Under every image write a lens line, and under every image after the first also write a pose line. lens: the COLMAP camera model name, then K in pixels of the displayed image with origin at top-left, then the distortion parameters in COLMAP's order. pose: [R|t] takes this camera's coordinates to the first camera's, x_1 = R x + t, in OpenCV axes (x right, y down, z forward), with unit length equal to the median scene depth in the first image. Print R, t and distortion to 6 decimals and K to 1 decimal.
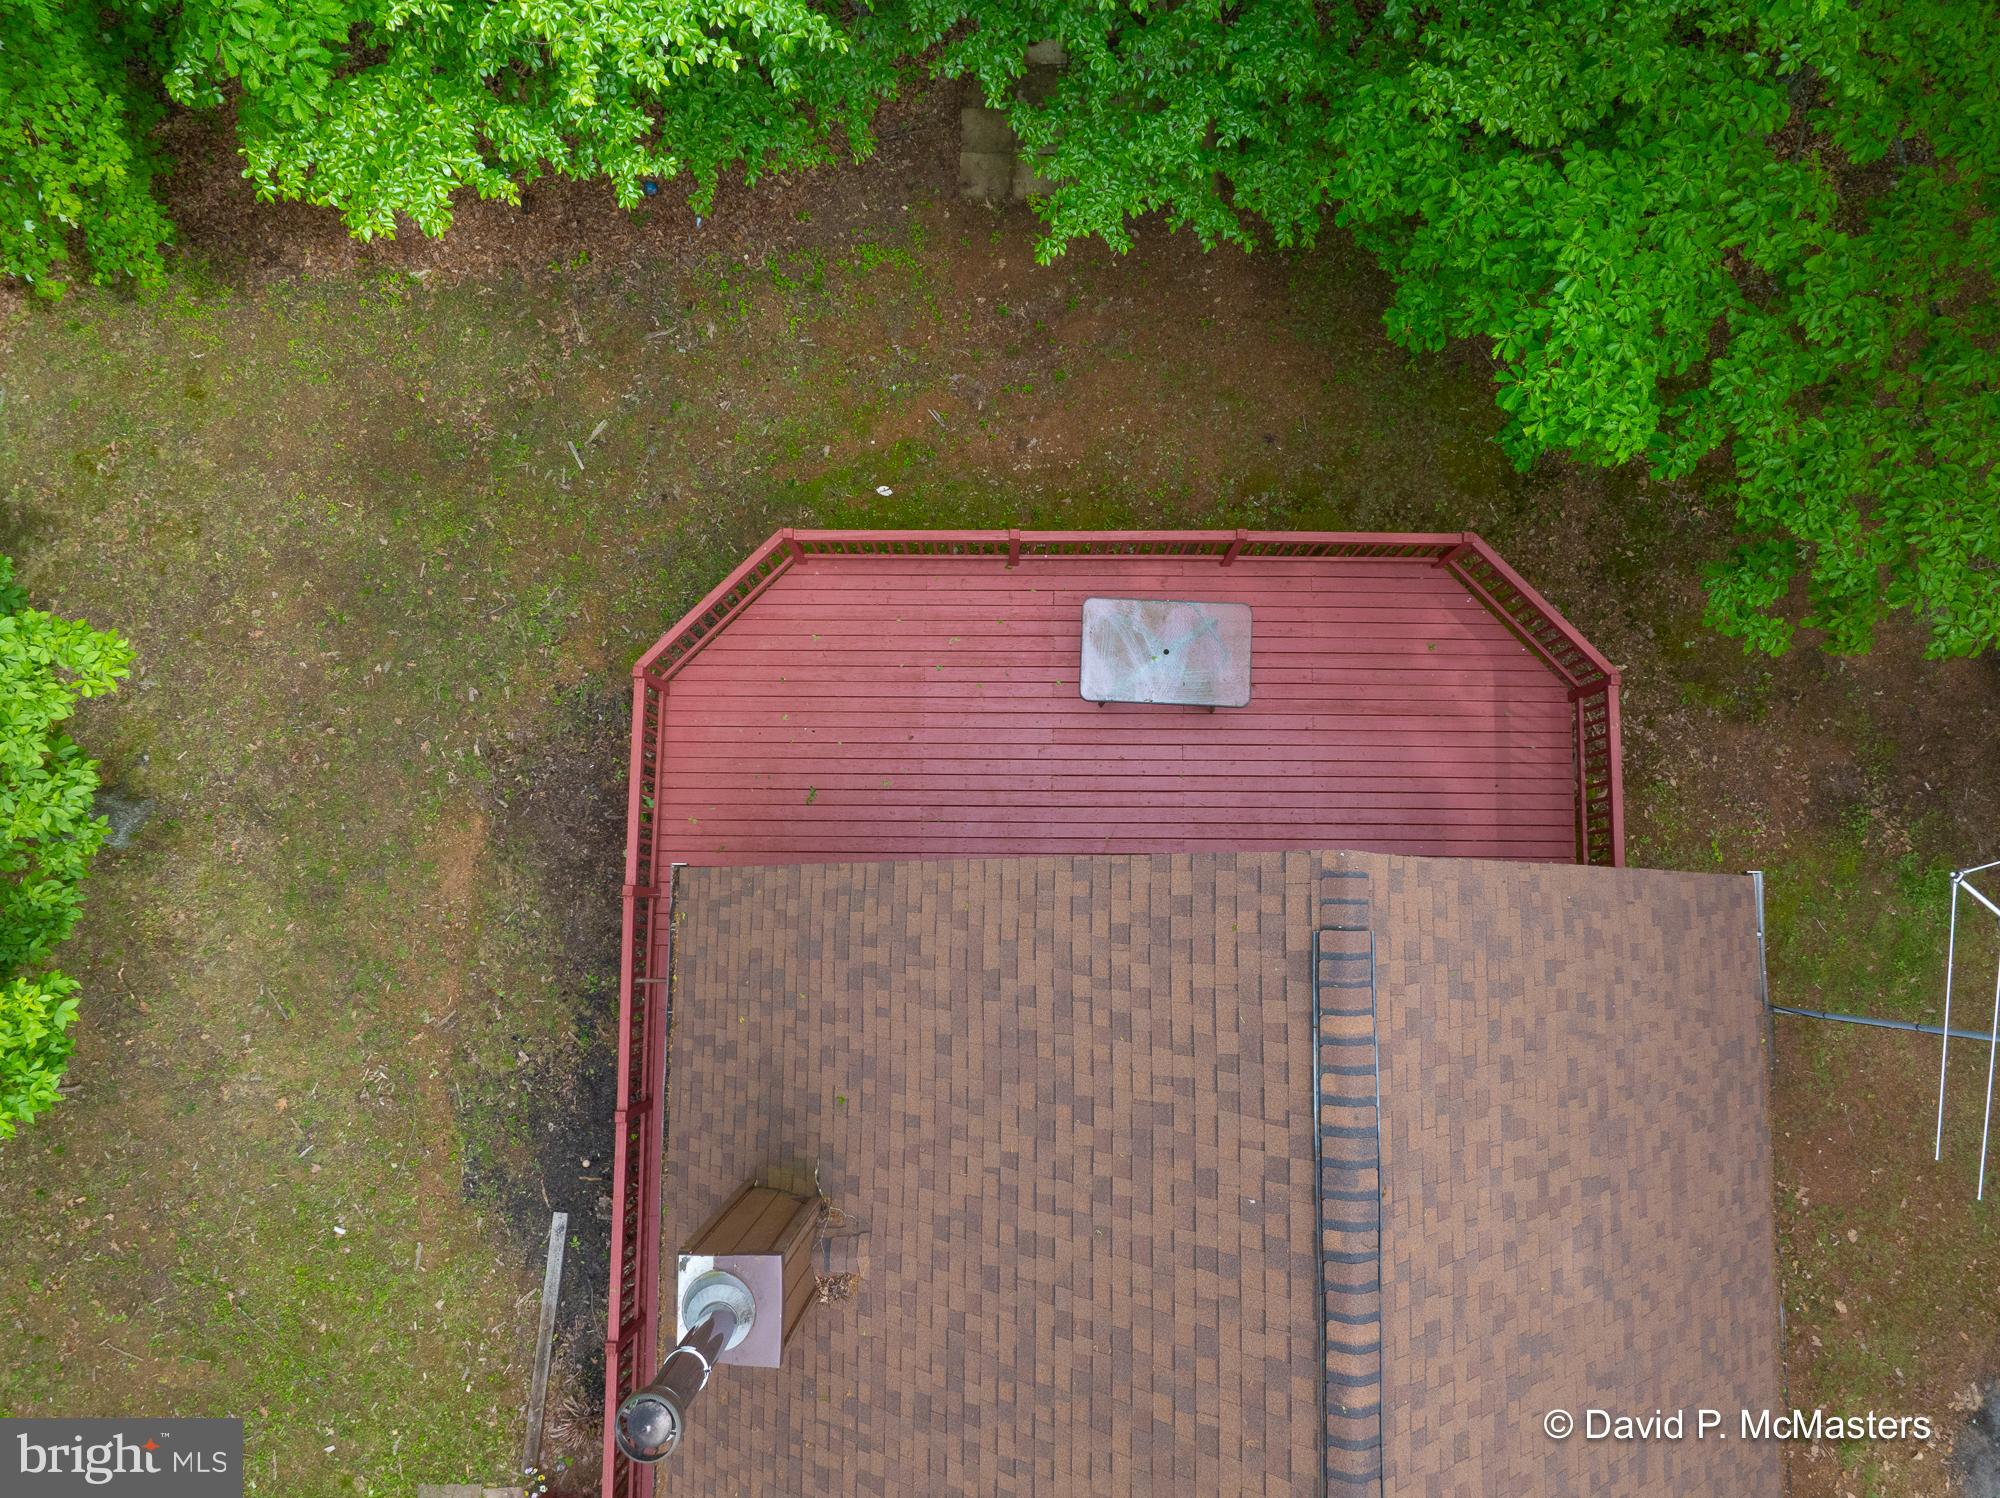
lens RADIAL K [[1407.3, 0, 996.8], [0, 1407.3, 748.7], [0, 0, 1]] dist [-0.059998, 0.035121]
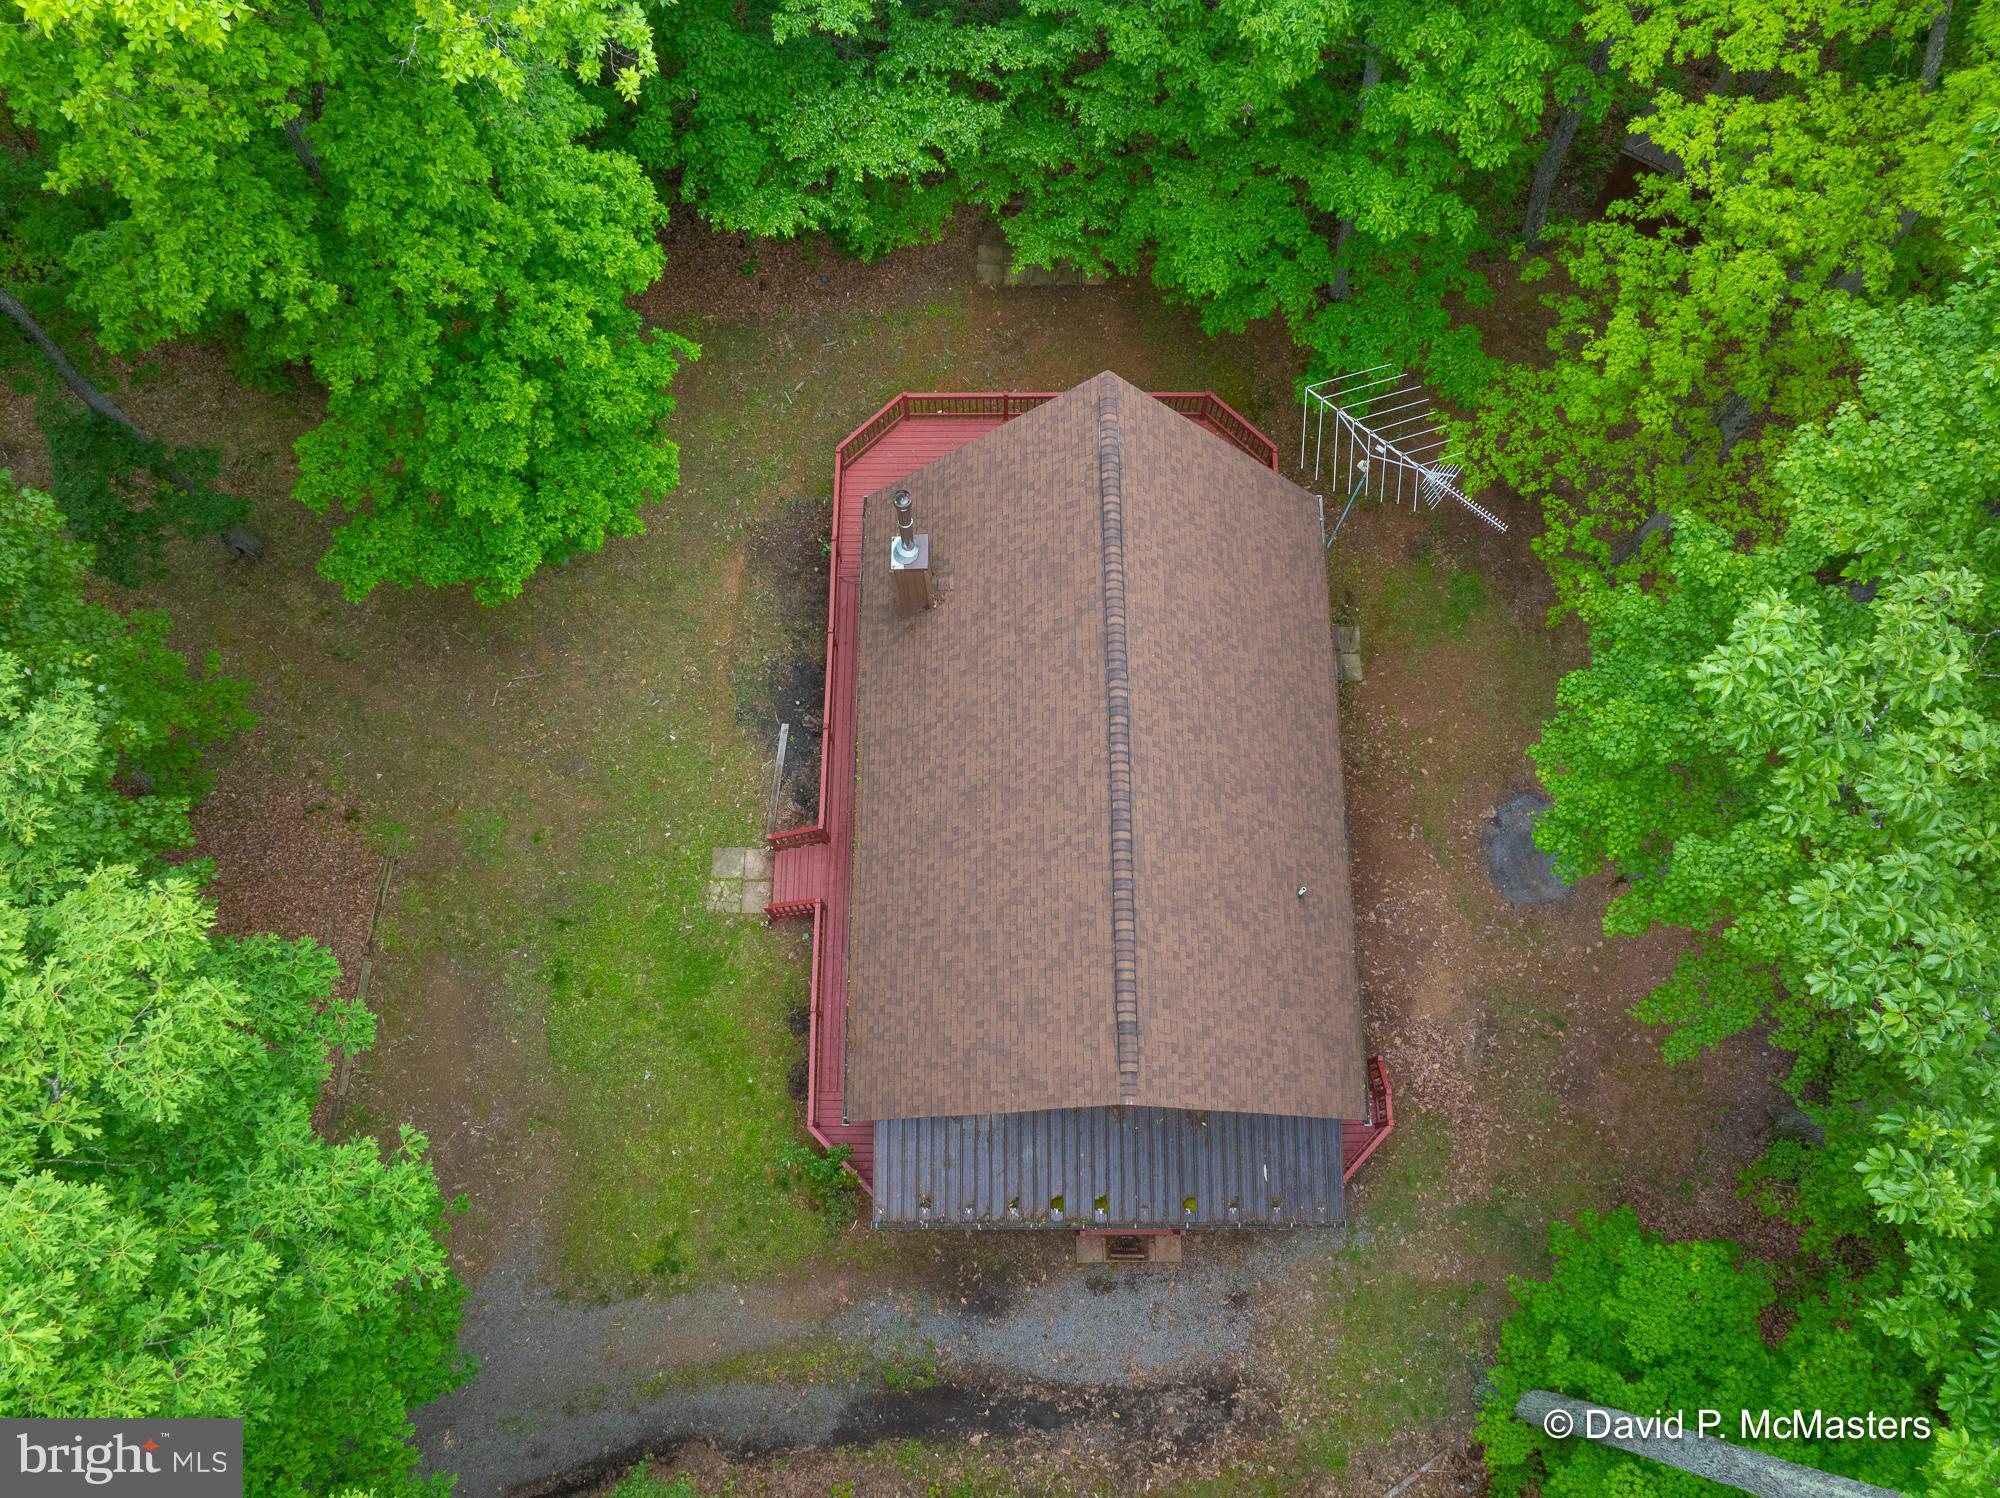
lens RADIAL K [[1393.2, 0, 1000.0], [0, 1393.2, 749.0], [0, 0, 1]] dist [-0.011134, -0.091474]
pose [[0.999949, -0.007134, 0.007209, -0.015808], [0.008381, 0.981527, -0.191142, 0.770848], [-0.005712, 0.191193, 0.981536, -1.000509]]
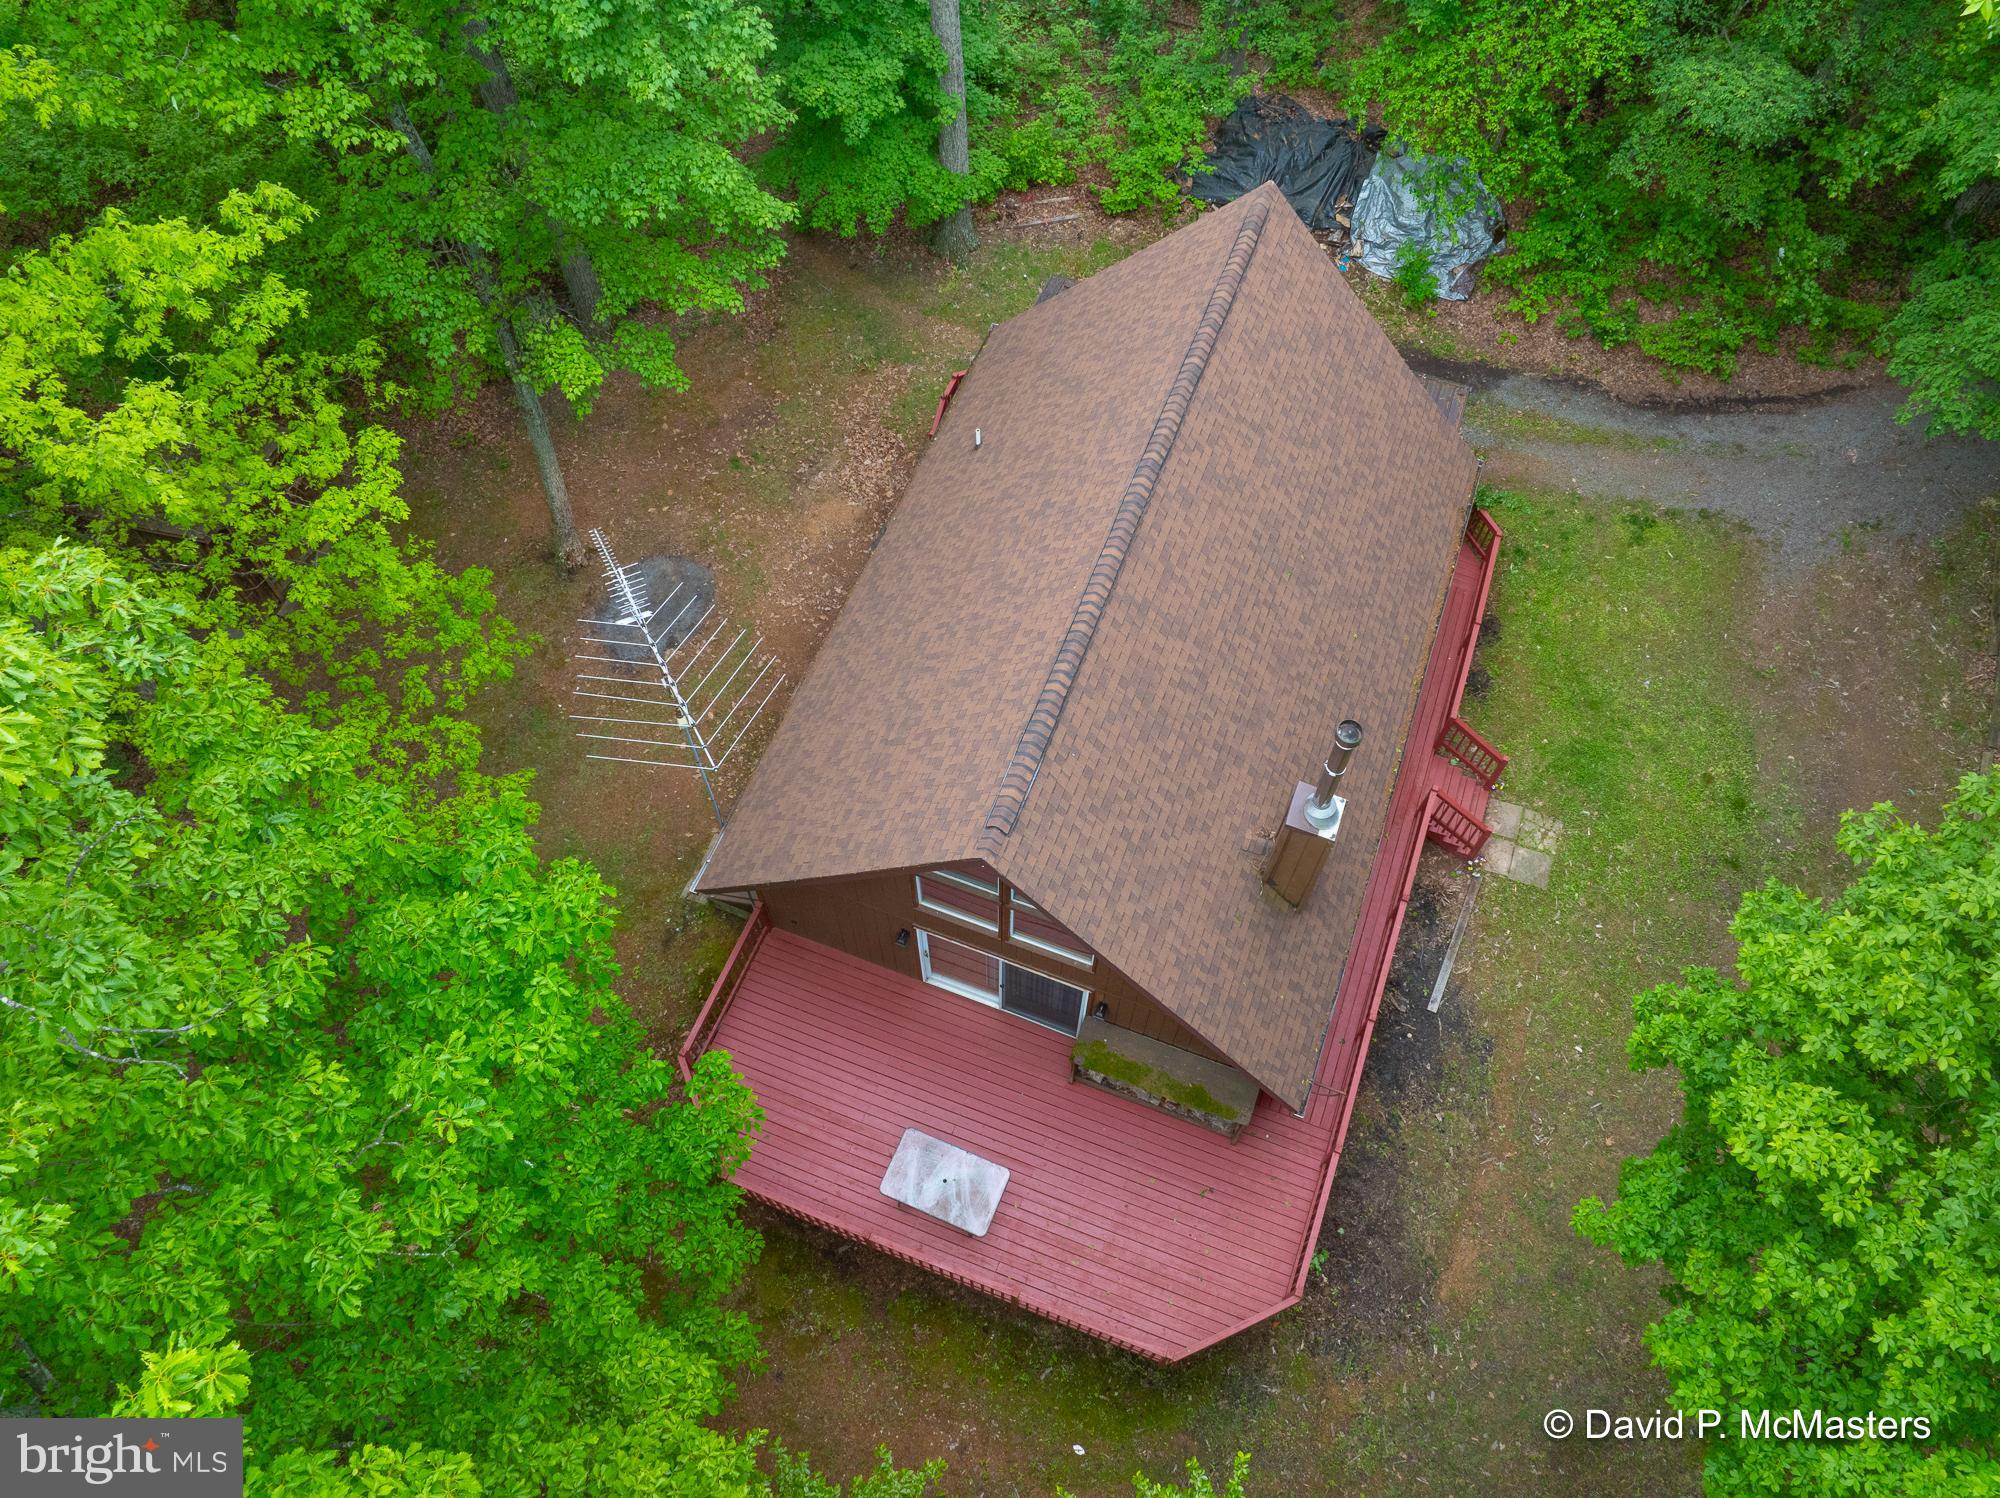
lens RADIAL K [[1398.6, 0, 999.5], [0, 1398.6, 745.9], [0, 0, 1]] dist [-0.040088, -0.006907]
pose [[-0.936605, -0.300841, 0.179629, -0.053064], [0.348707, -0.750152, 0.561850, -0.490513], [-0.034278, 0.588869, 0.807501, -0.414093]]
